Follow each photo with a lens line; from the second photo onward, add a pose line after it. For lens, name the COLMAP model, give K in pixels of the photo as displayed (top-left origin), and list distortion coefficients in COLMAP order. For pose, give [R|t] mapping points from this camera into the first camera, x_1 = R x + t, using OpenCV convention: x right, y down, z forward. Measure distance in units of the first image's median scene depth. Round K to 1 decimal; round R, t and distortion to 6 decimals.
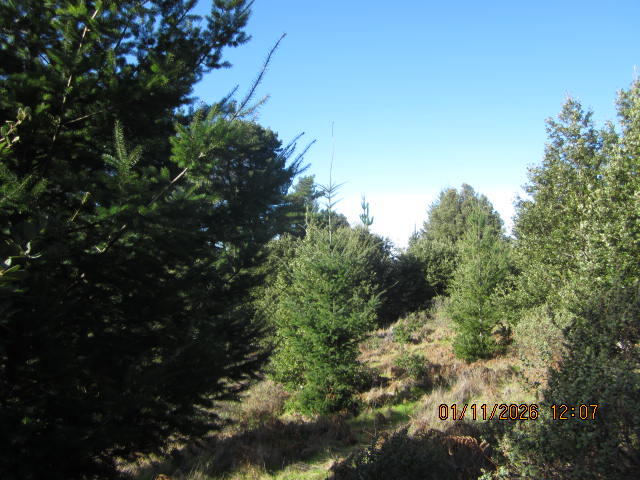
lens RADIAL K [[525.9, 0, 320.0], [0, 525.9, 240.0], [0, 0, 1]] dist [-0.048215, 0.006441]
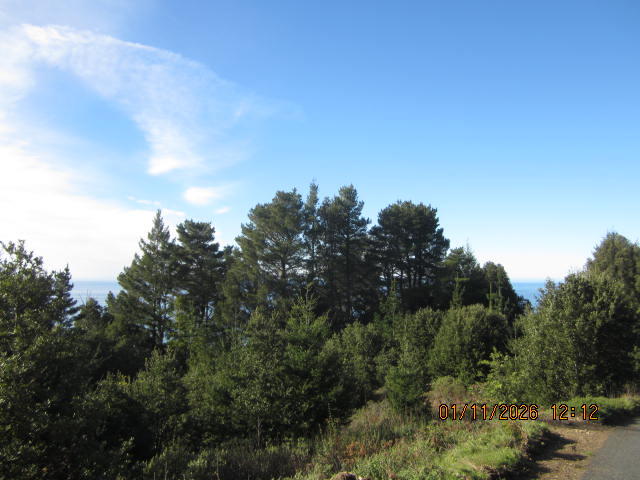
lens RADIAL K [[528.0, 0, 320.0], [0, 528.0, 240.0], [0, 0, 1]] dist [-0.042460, 0.008155]
pose [[0.934224, -0.010629, -0.356529, 0.194718], [0.005107, 0.999852, -0.016424, -0.194994], [0.356651, 0.013523, 0.934140, -0.517820]]
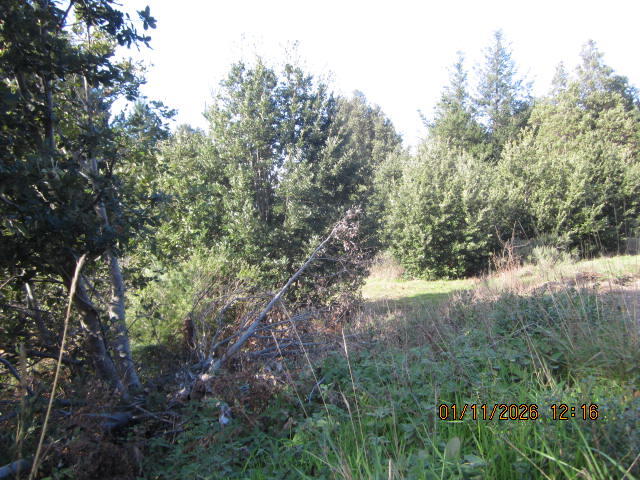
lens RADIAL K [[525.9, 0, 320.0], [0, 525.9, 240.0], [0, 0, 1]] dist [-0.048215, 0.006441]
pose [[0.998753, -0.015417, 0.047480, 0.422001], [0.008634, 0.990129, 0.139894, 0.020556], [-0.049168, -0.139310, 0.989027, 0.403509]]
